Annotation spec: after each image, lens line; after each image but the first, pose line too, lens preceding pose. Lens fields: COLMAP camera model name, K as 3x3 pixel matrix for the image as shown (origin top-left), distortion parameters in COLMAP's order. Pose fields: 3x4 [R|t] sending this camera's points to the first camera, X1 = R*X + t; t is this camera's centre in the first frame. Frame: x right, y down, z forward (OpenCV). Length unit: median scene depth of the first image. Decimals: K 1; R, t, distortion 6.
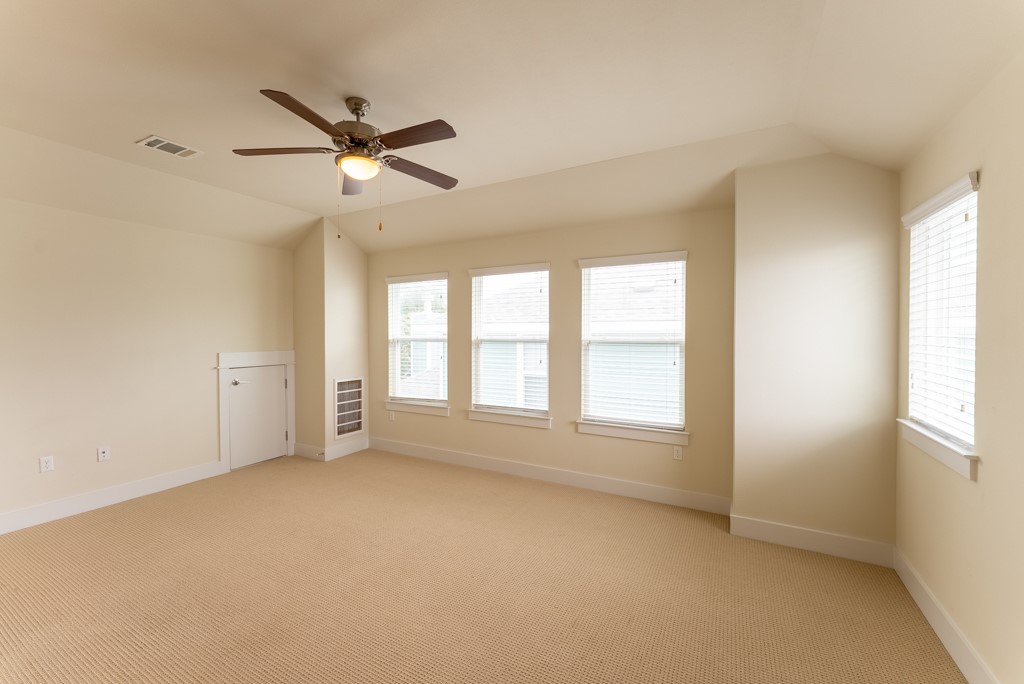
lens RADIAL K [[419.3, 0, 514.3], [0, 419.3, 340.7], [0, 0, 1]] dist [0.000041, -0.000028]
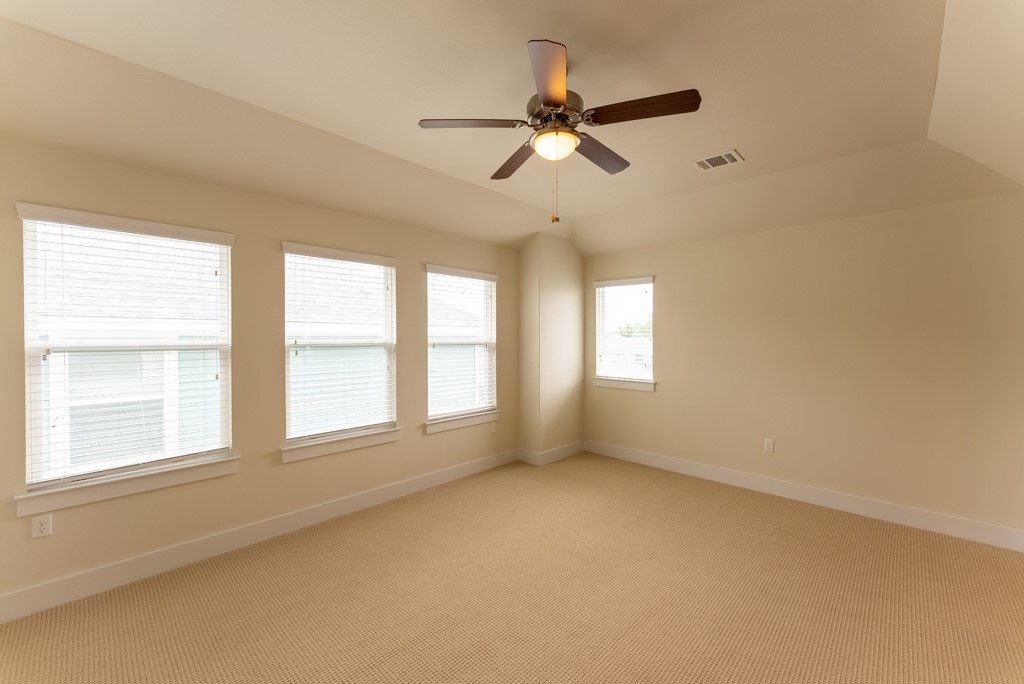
lens RADIAL K [[419.3, 0, 514.3], [0, 419.3, 340.7], [0, 0, 1]] dist [0.000041, -0.000028]
pose [[0.241995, -0.009184, 0.970234, -0.711353], [0.014661, 0.999876, 0.005808, -0.008550], [-0.970167, 0.012819, 0.242100, 0.504172]]
